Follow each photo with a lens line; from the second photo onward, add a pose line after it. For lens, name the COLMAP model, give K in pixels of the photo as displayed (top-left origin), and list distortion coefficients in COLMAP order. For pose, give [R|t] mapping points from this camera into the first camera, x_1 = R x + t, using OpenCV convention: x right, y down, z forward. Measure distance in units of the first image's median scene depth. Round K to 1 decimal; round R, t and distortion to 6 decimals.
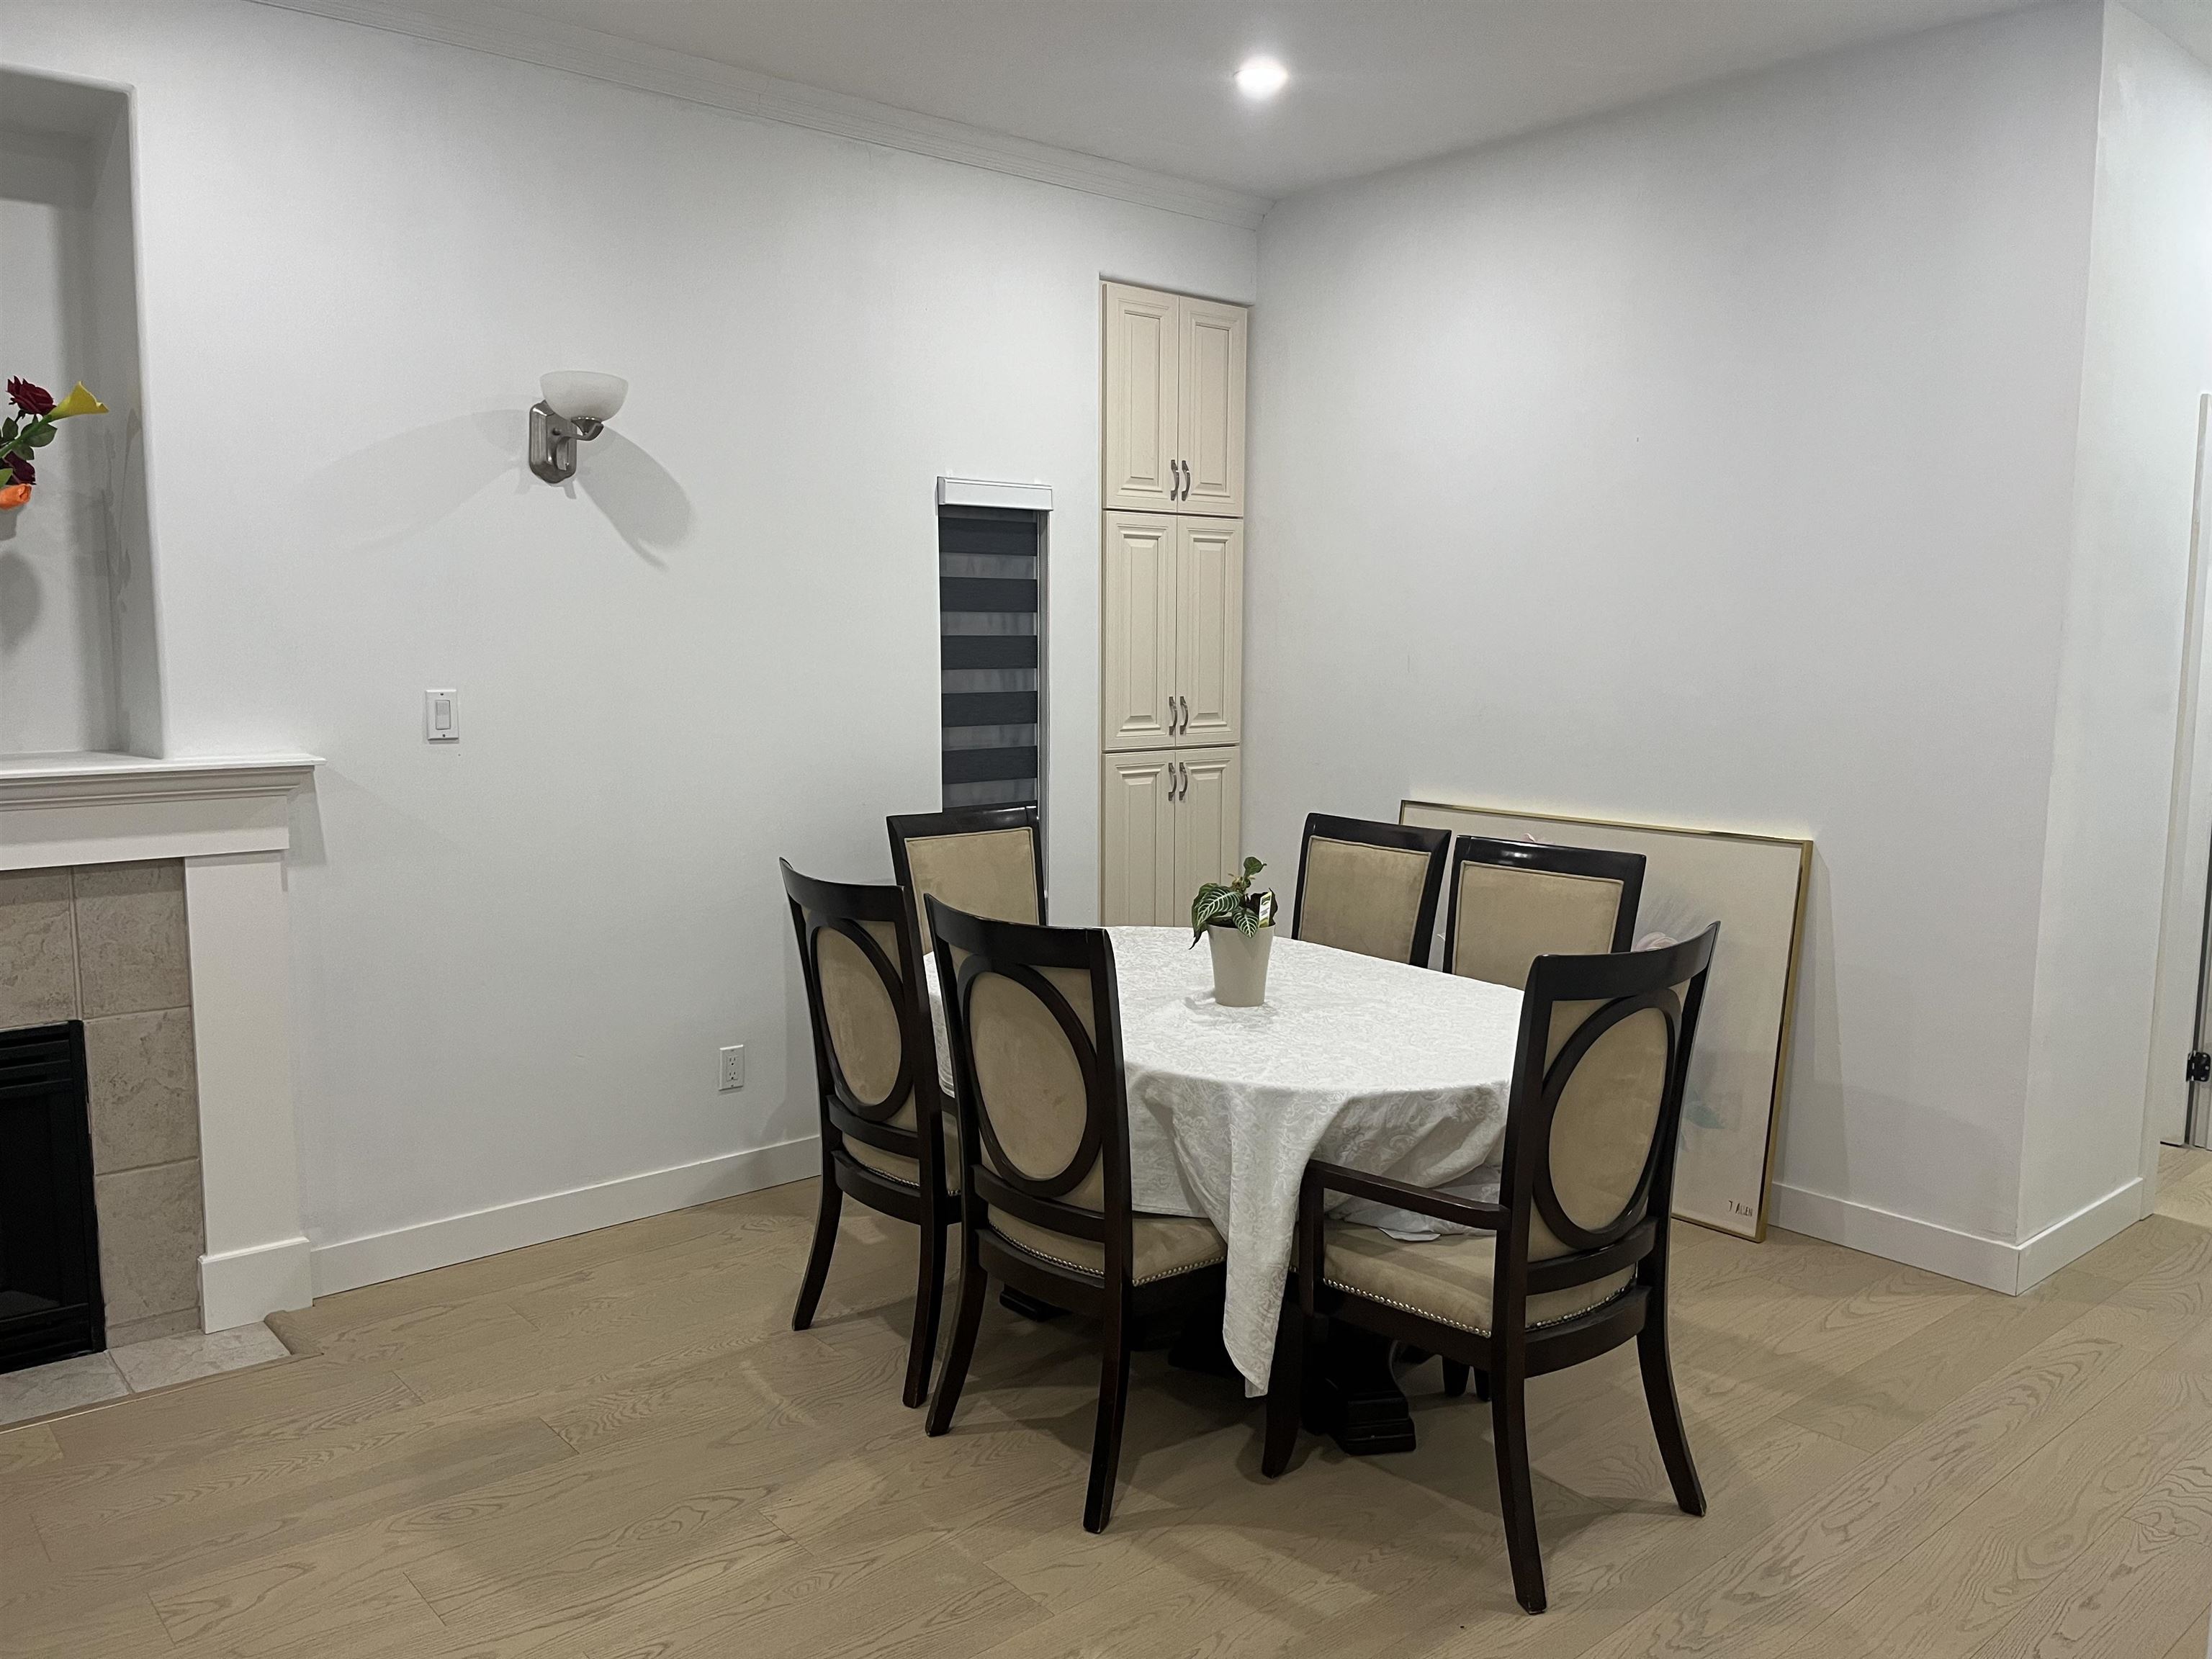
lens RADIAL K [[1690.8, 0, 1108.2], [0, 1690.8, 839.5], [0, 0, 1]] dist [0.067744, -0.095973]
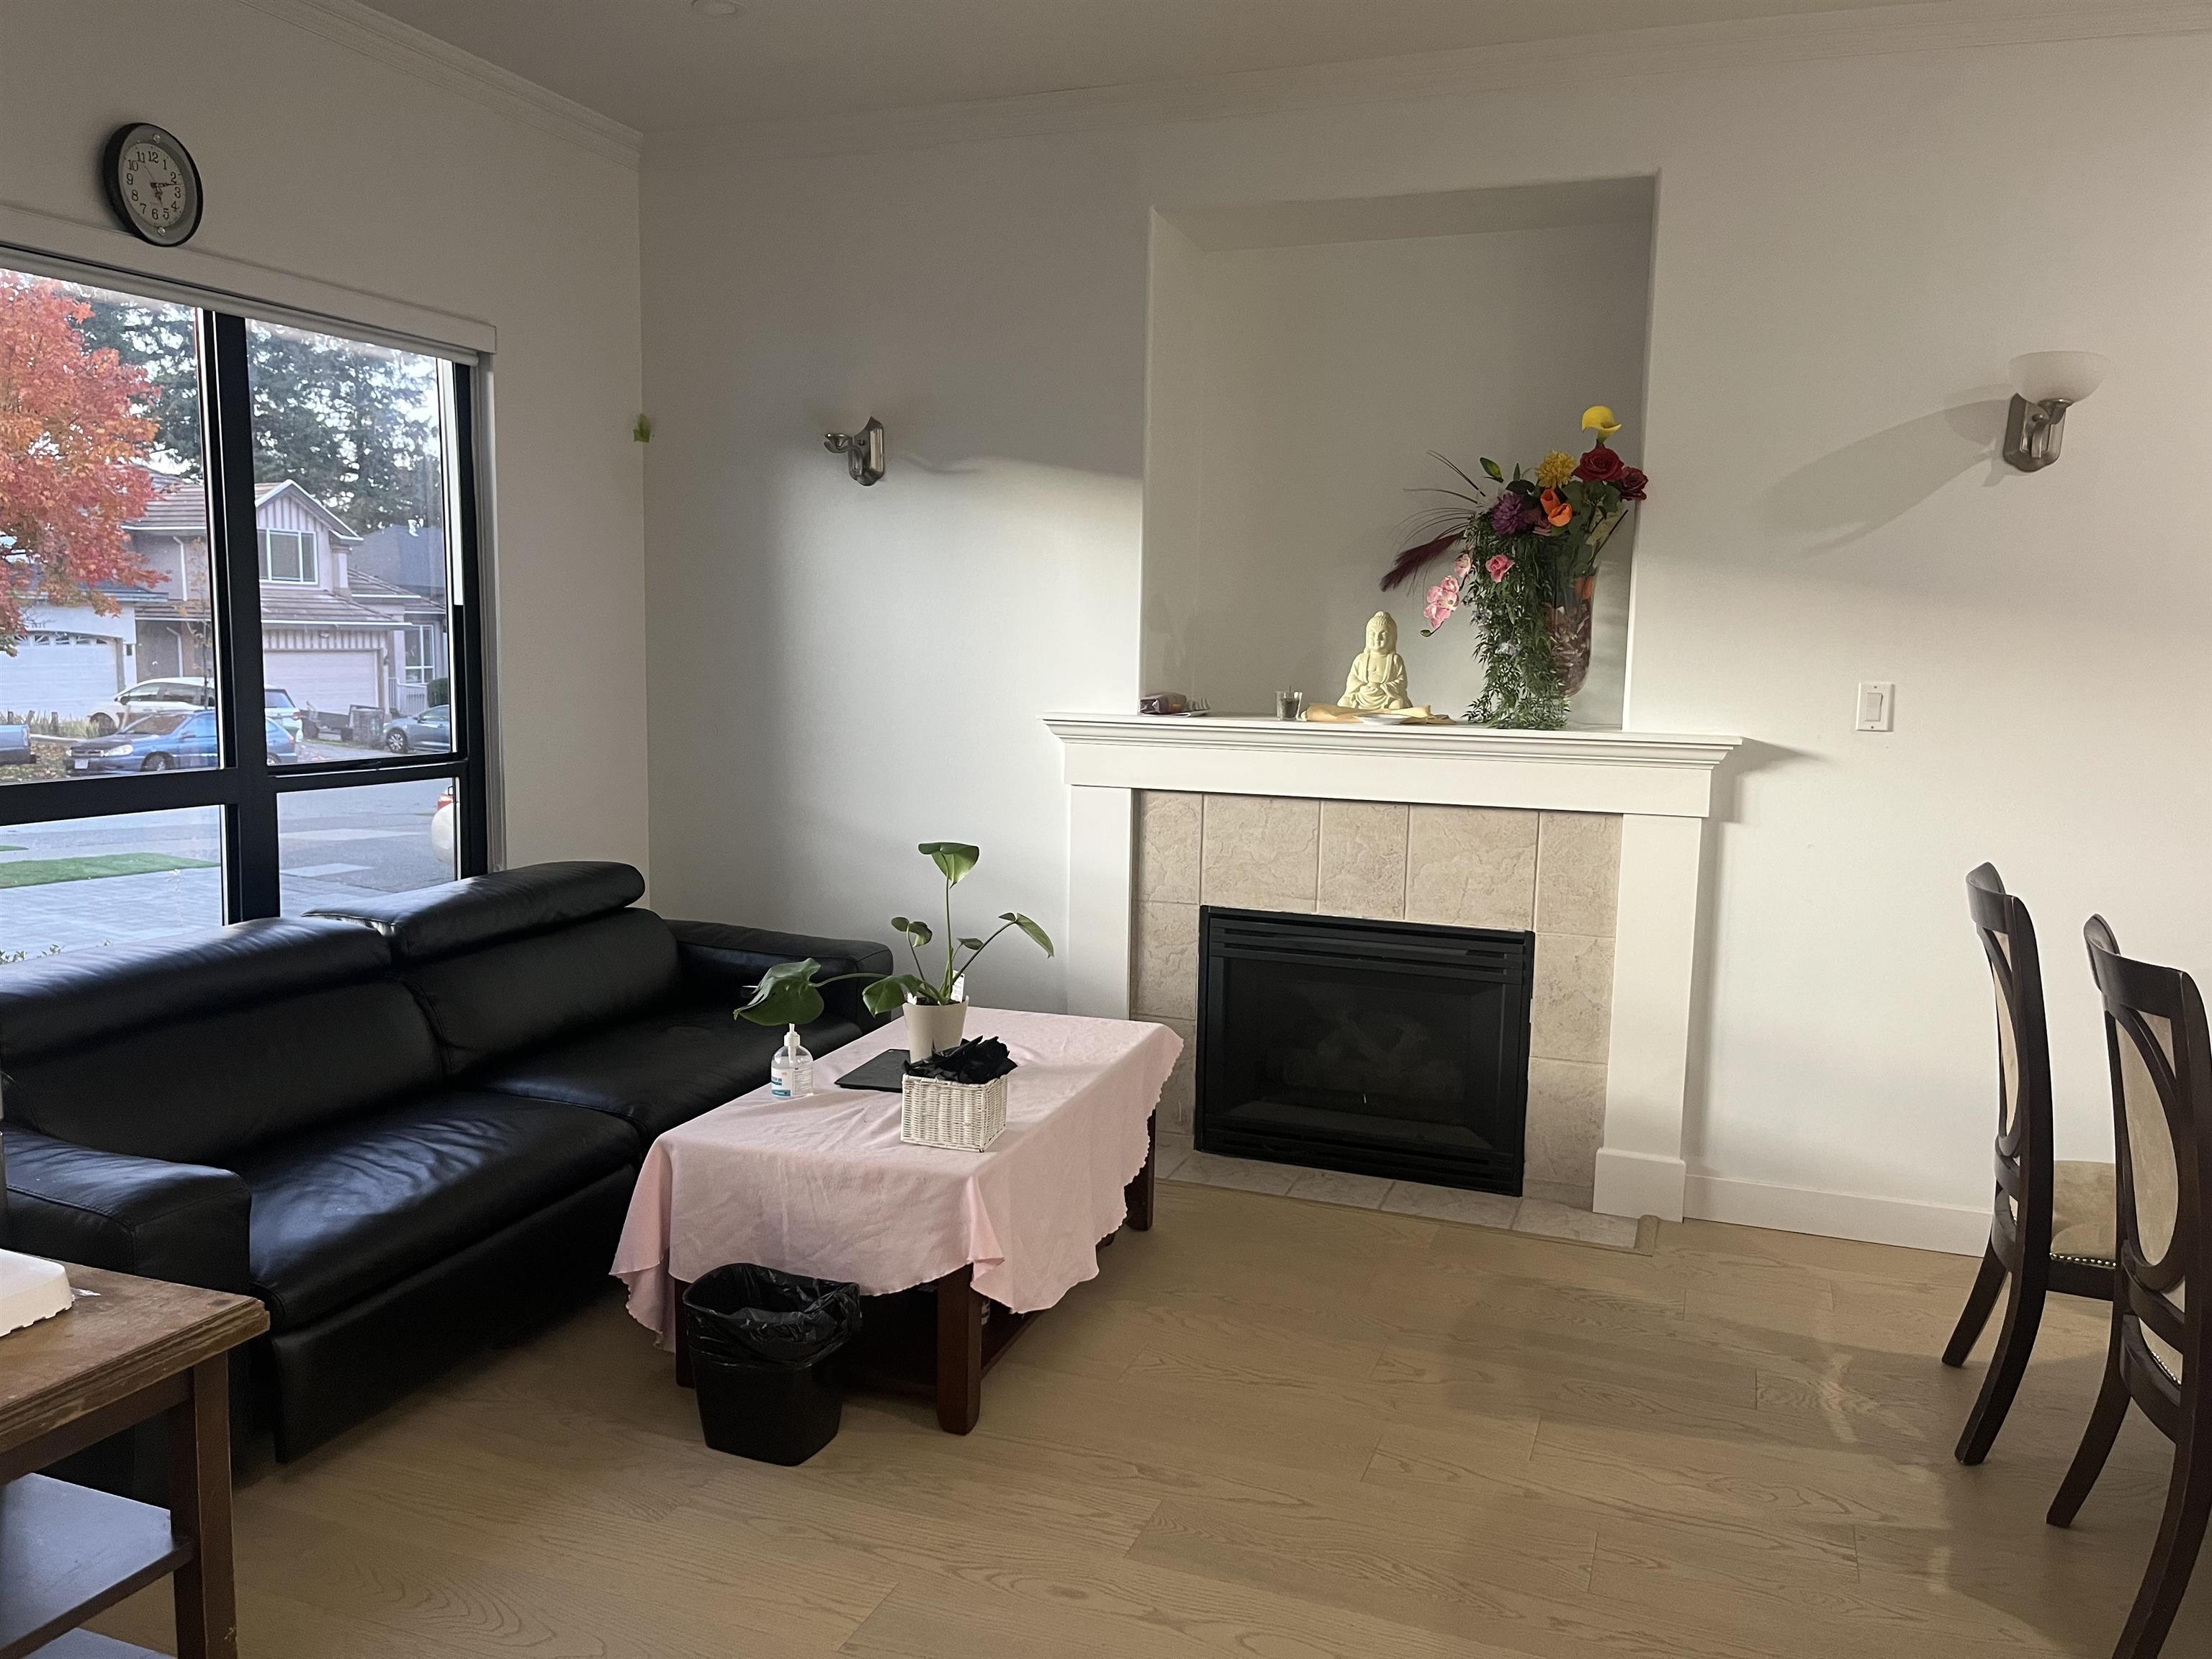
lens RADIAL K [[1699.5, 0, 1106.0], [0, 1699.5, 829.5], [0, 0, 1]] dist [0.062522, 0.002880]
pose [[0.483788, 0.106463, -0.868686, 0.278317], [-0.125671, 0.990738, 0.051433, 0.004665], [0.866116, 0.084286, 0.492686, 0.083781]]
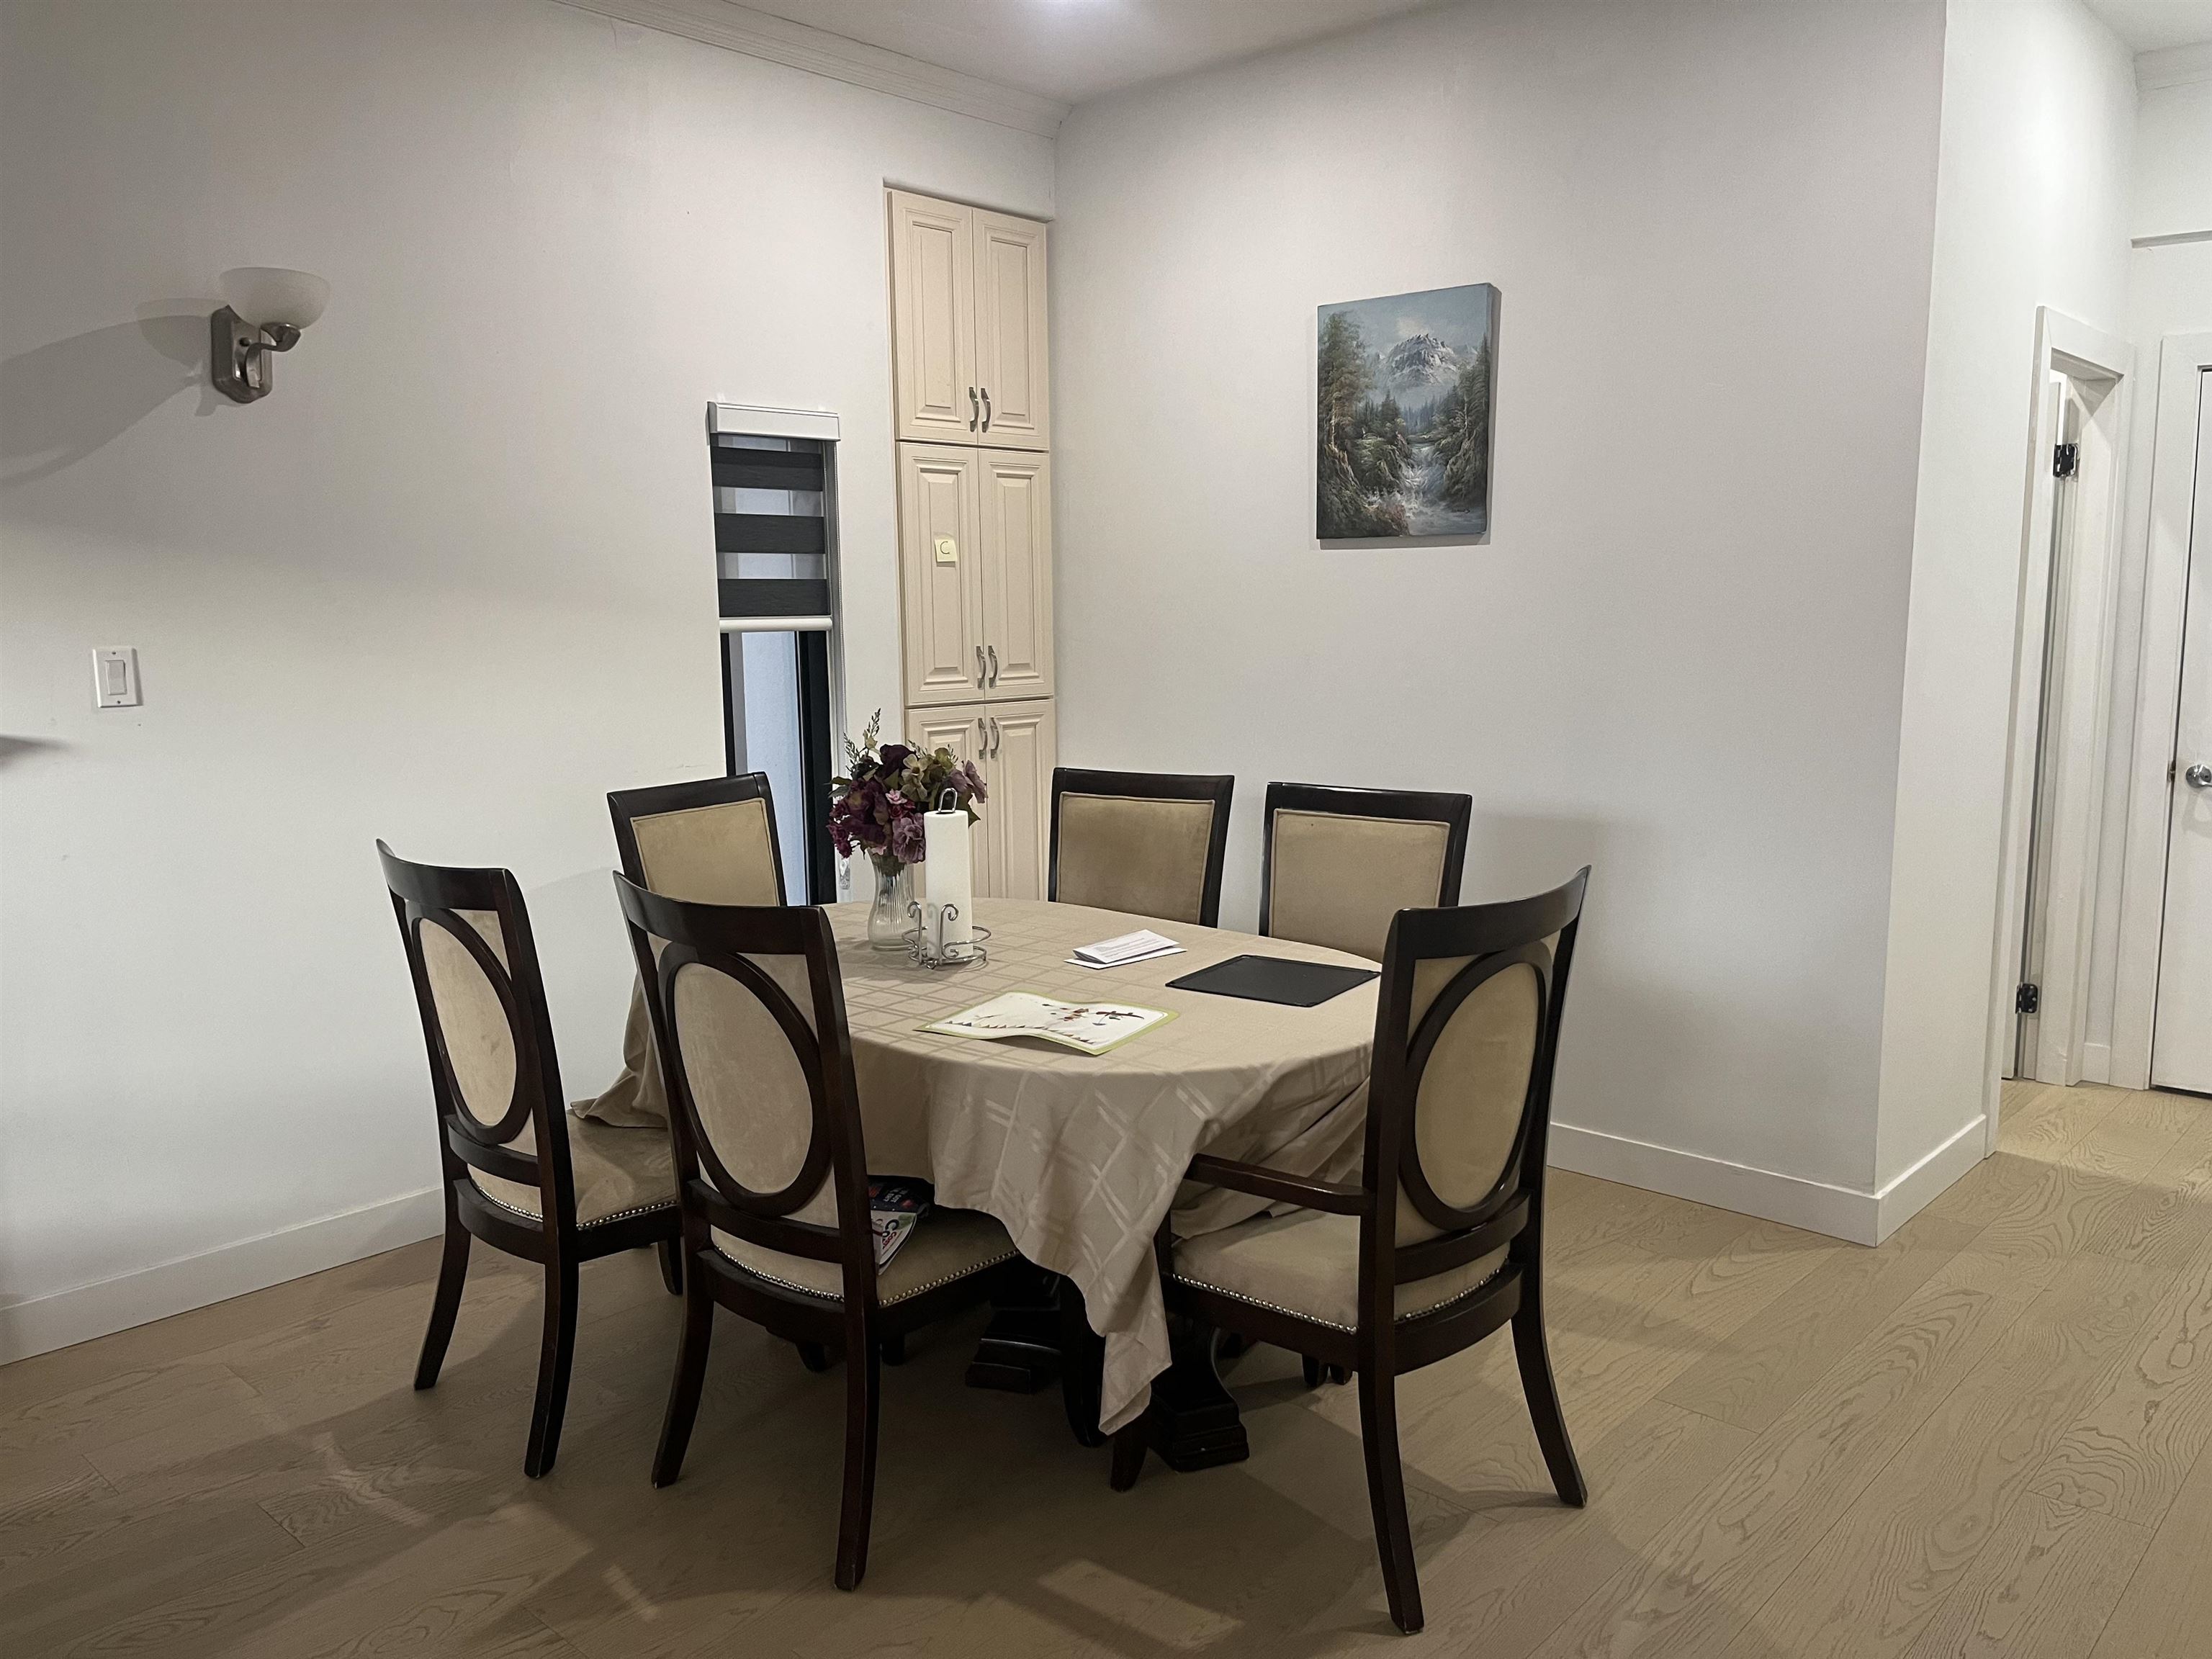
lens RADIAL K [[1690.8, 0, 1108.2], [0, 1690.8, 839.5], [0, 0, 1]] dist [0.067744, -0.095973]
pose [[0.993054, -0.032599, 0.113053, -0.000201], [0.030238, 0.999289, 0.022539, 0.002619], [-0.113707, -0.018964, 0.993333, 0.092508]]
